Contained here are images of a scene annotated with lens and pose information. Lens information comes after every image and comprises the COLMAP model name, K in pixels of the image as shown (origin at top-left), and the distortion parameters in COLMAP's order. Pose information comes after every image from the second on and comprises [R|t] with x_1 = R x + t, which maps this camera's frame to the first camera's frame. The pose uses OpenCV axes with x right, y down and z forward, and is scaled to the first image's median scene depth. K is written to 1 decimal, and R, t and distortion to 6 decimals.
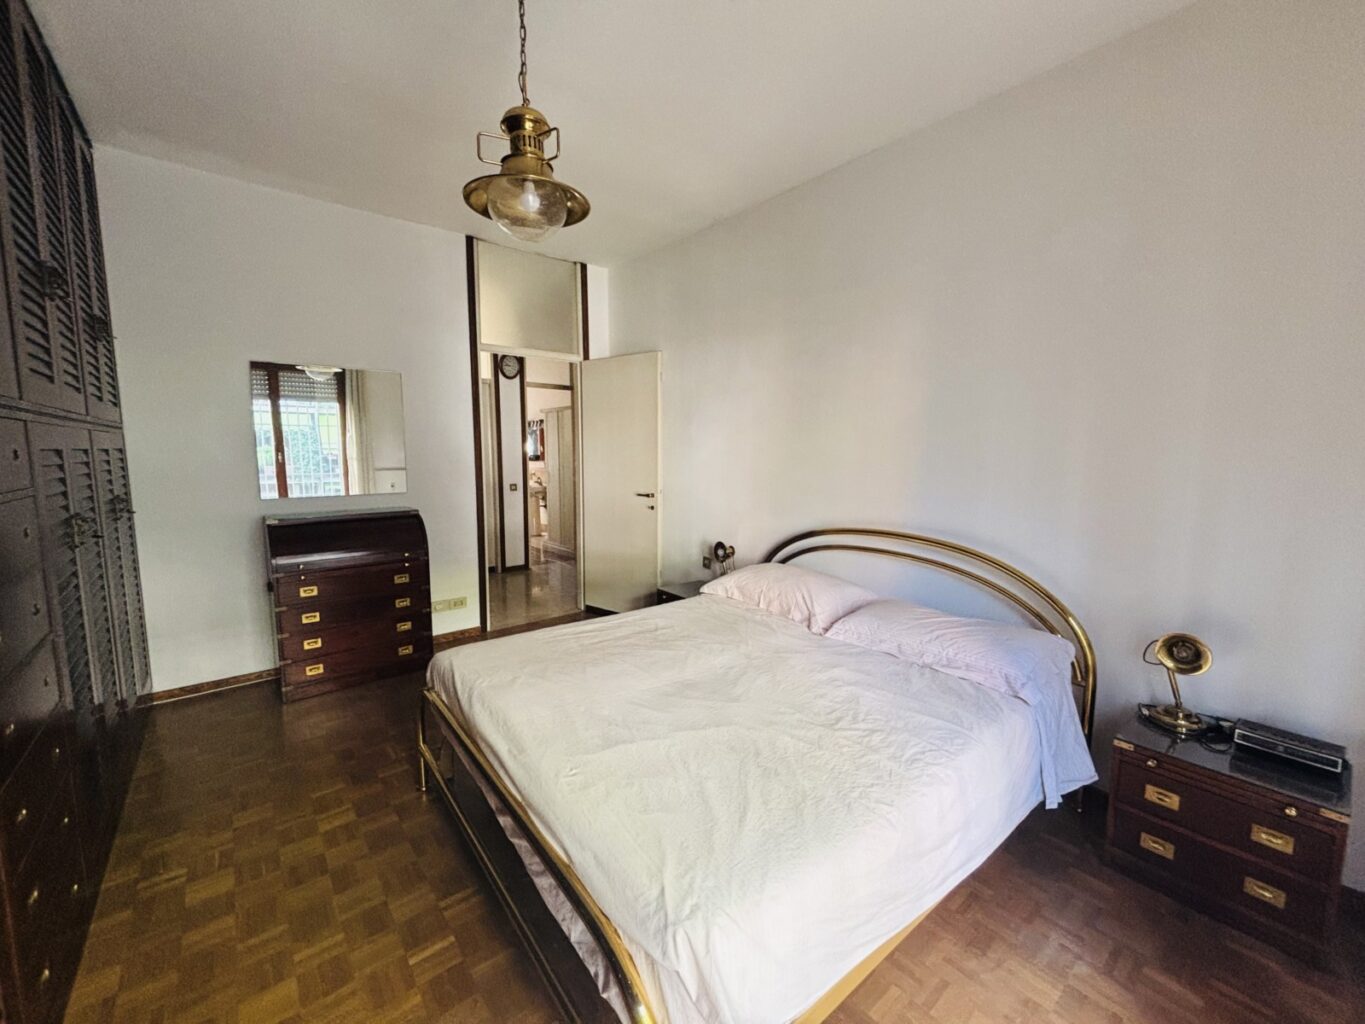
lens RADIAL K [[546.9, 0, 682.2], [0, 546.9, 508.9], [0, 0, 1]] dist [0.003069, -0.000378]
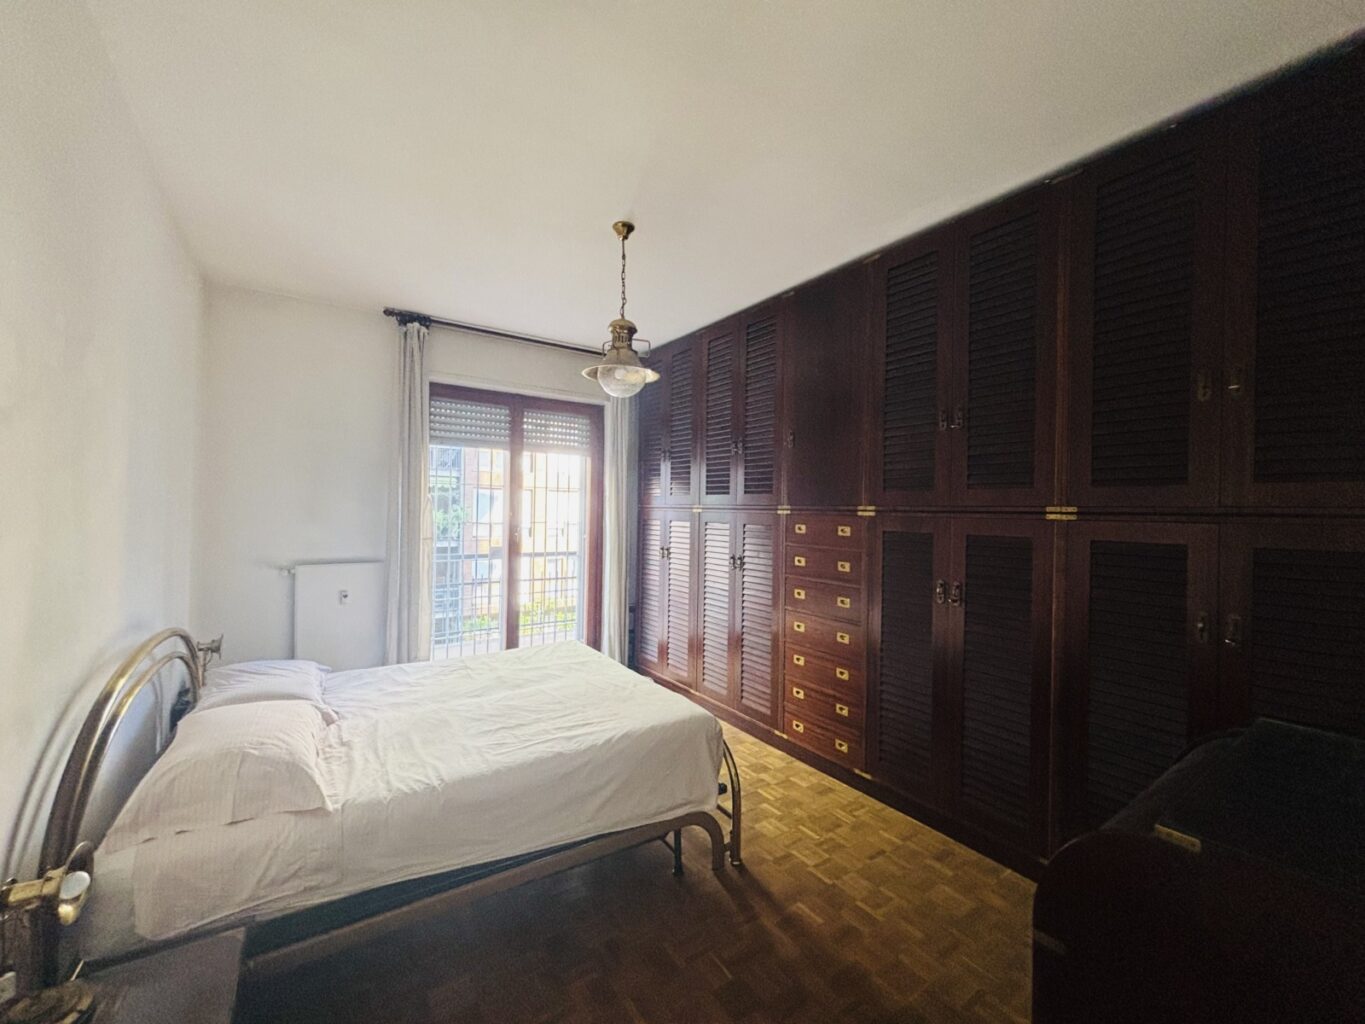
lens RADIAL K [[547.9, 0, 685.9], [0, 547.9, 506.6], [0, 0, 1]] dist [0.001339, -0.000015]
pose [[-0.997304, -0.013802, 0.072066, -0.462705], [-0.006687, 0.995159, 0.098051, -0.260107], [-0.073071, 0.097305, -0.992569, 2.047139]]
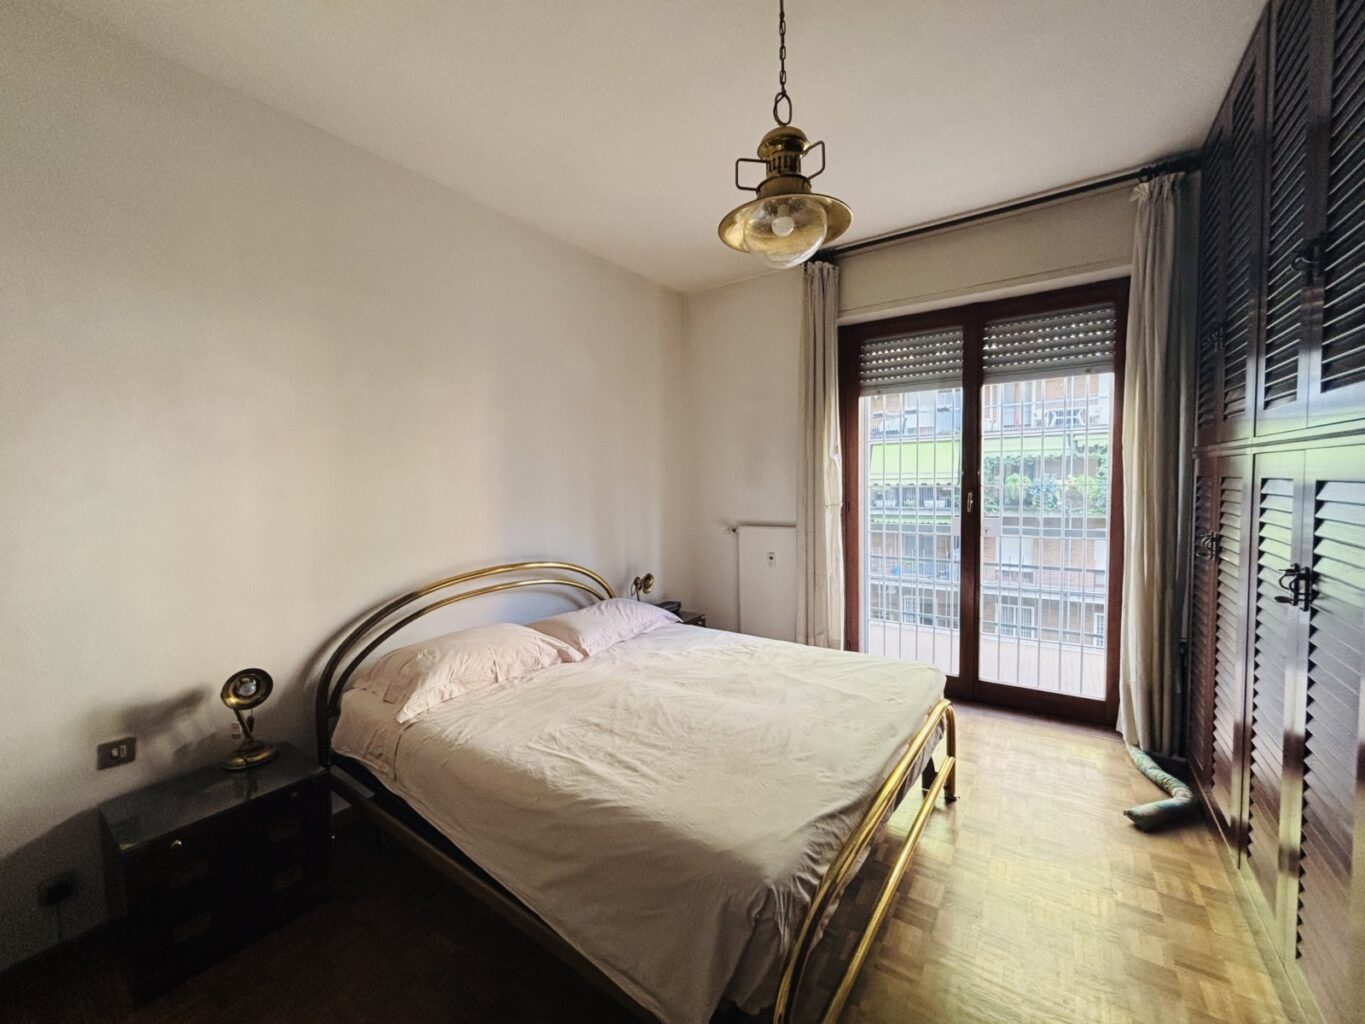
lens RADIAL K [[546.9, 0, 682.2], [0, 546.9, 508.9], [0, 0, 1]] dist [0.003069, -0.000378]
pose [[-0.288839, -0.044483, 0.956344, -0.902459], [0.121234, 0.989179, 0.082626, -0.142359], [-0.949671, 0.139807, -0.280321, 1.174604]]
